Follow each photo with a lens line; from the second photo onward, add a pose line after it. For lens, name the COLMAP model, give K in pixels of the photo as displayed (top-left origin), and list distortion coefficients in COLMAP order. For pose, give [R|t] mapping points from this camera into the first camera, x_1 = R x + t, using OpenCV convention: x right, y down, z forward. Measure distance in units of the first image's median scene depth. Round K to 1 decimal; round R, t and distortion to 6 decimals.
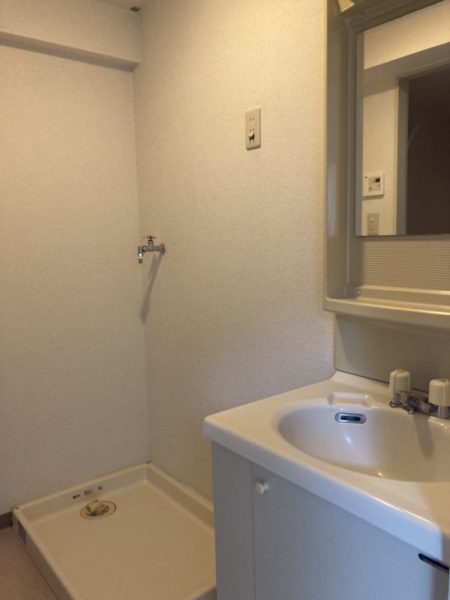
lens RADIAL K [[491.8, 0, 223.5], [0, 491.8, 302.6], [0, 0, 1]] dist [0.030704, -0.024588]
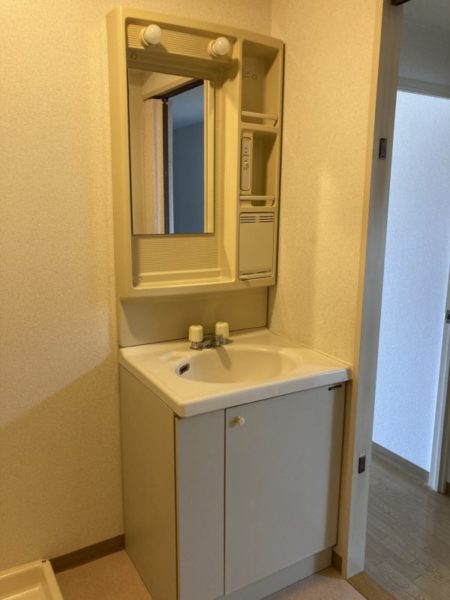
lens RADIAL K [[491.8, 0, 224.8], [0, 491.8, 299.6], [0, 0, 1]] dist [0.030704, -0.024588]
pose [[0.128648, -0.170711, 0.976887, -0.731157], [0.116772, 0.980827, 0.156021, -0.110234], [-0.984791, 0.094001, 0.146116, 0.478096]]
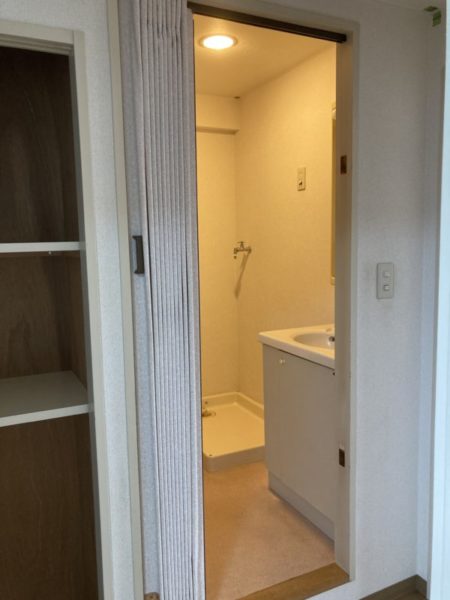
lens RADIAL K [[491.8, 0, 224.8], [0, 491.8, 297.4], [0, 0, 1]] dist [0.030704, -0.024588]
pose [[0.977277, 0.025585, -0.210416, 0.165174], [-0.027988, 0.999573, -0.008450, 0.072114], [0.210110, 0.014147, 0.977575, -0.676677]]
